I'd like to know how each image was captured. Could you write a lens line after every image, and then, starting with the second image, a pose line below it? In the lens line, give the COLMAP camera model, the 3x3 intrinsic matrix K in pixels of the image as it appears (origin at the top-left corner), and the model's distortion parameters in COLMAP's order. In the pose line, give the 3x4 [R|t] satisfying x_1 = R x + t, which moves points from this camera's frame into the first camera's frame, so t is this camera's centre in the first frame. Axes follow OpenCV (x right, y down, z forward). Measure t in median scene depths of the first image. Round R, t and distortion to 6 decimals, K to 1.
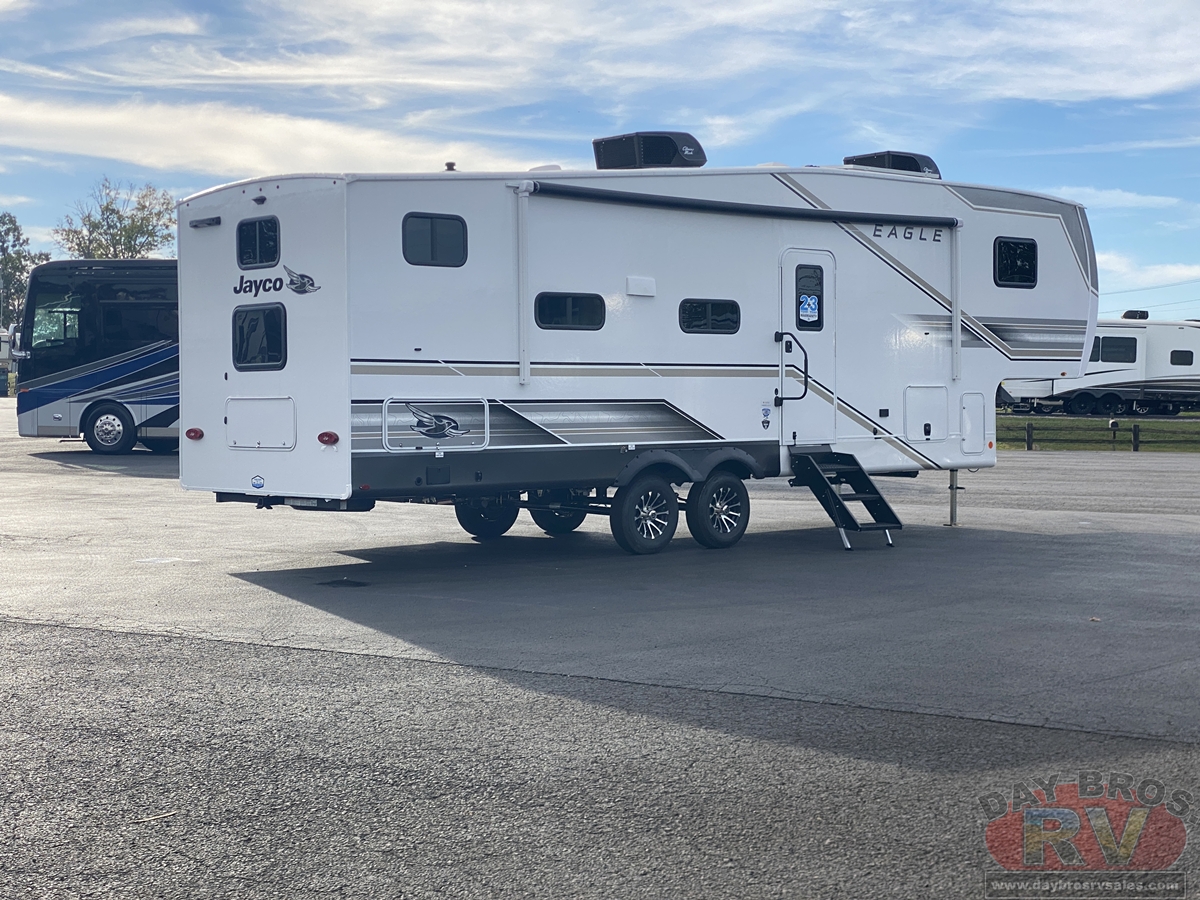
lens RADIAL K [[1769.2, 0, 600.0], [0, 1769.2, 450.0], [0, 0, 1]] dist [0.142611, 0.038489]
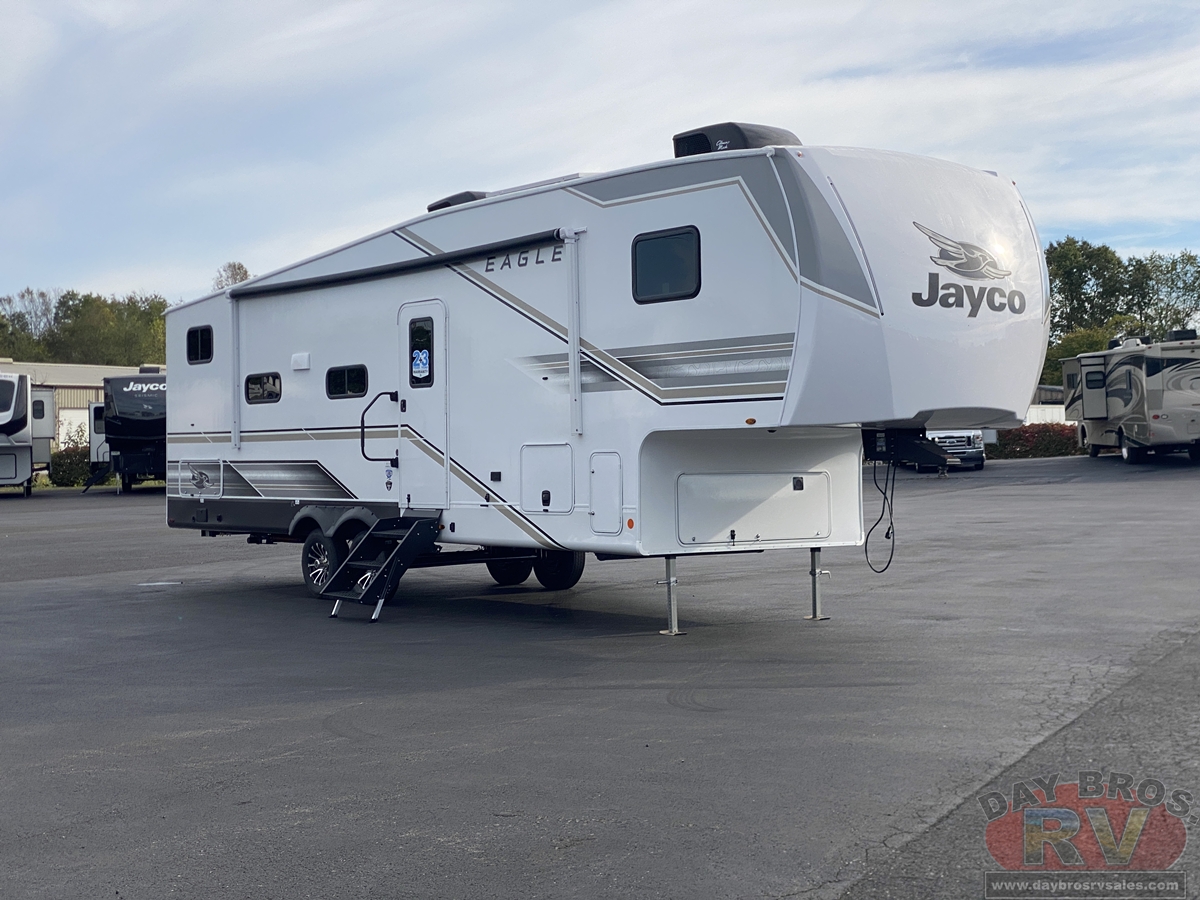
lens RADIAL K [[1769.2, 0, 600.0], [0, 1769.2, 450.0], [0, 0, 1]] dist [0.142611, 0.038489]
pose [[-0.068048, 0.001608, -0.997681, 1.057607], [-0.019691, 0.999802, 0.002955, -0.039037], [0.997488, 0.019847, -0.068002, 1.168154]]
